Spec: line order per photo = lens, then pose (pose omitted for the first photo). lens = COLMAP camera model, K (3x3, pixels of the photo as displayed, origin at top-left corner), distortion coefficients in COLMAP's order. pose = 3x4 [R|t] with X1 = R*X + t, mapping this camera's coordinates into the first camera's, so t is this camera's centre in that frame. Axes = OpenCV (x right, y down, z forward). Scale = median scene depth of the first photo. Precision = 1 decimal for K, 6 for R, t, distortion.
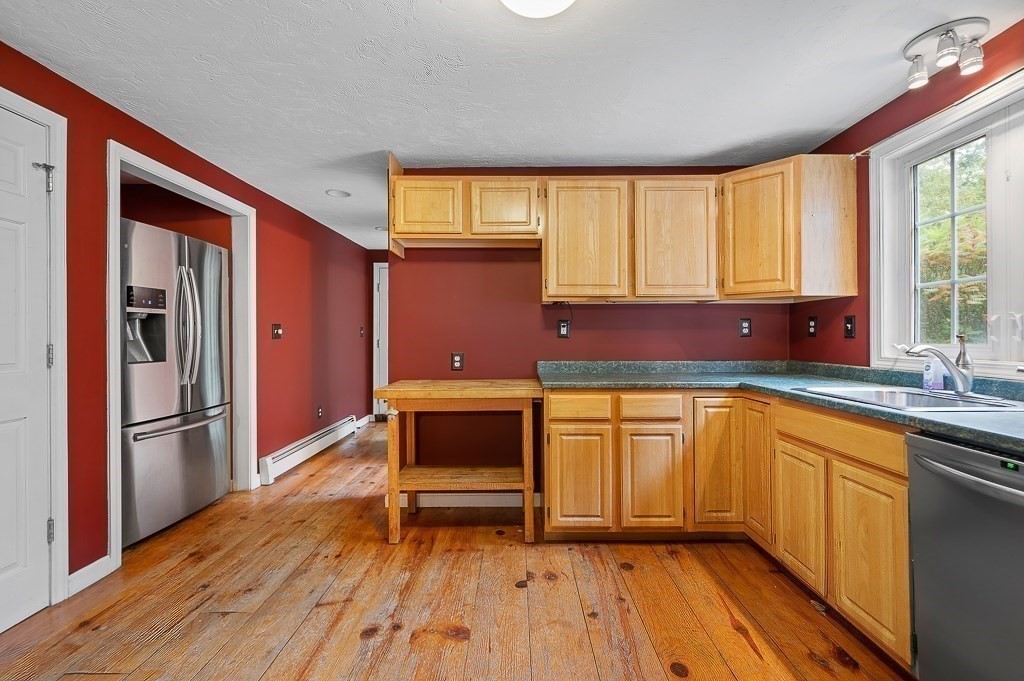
lens RADIAL K [[449.7, 0, 512.8], [0, 449.7, 337.9], [0, 0, 1]] dist [-0.001754, 0.000408]
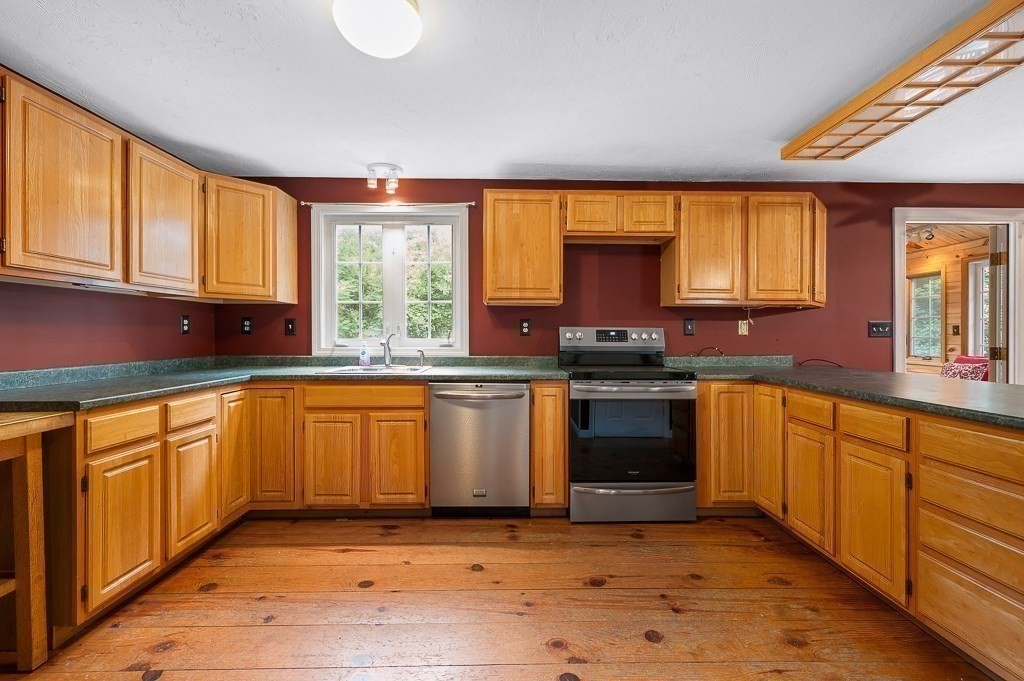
lens RADIAL K [[449.7, 0, 515.2], [0, 449.7, 336.0], [0, 0, 1]] dist [-0.001754, 0.000408]
pose [[-0.018546, -0.000363, 0.999828, -0.610320], [0.001411, 0.999999, 0.000389, 0.002767], [-0.999827, 0.001418, -0.018546, 0.367275]]
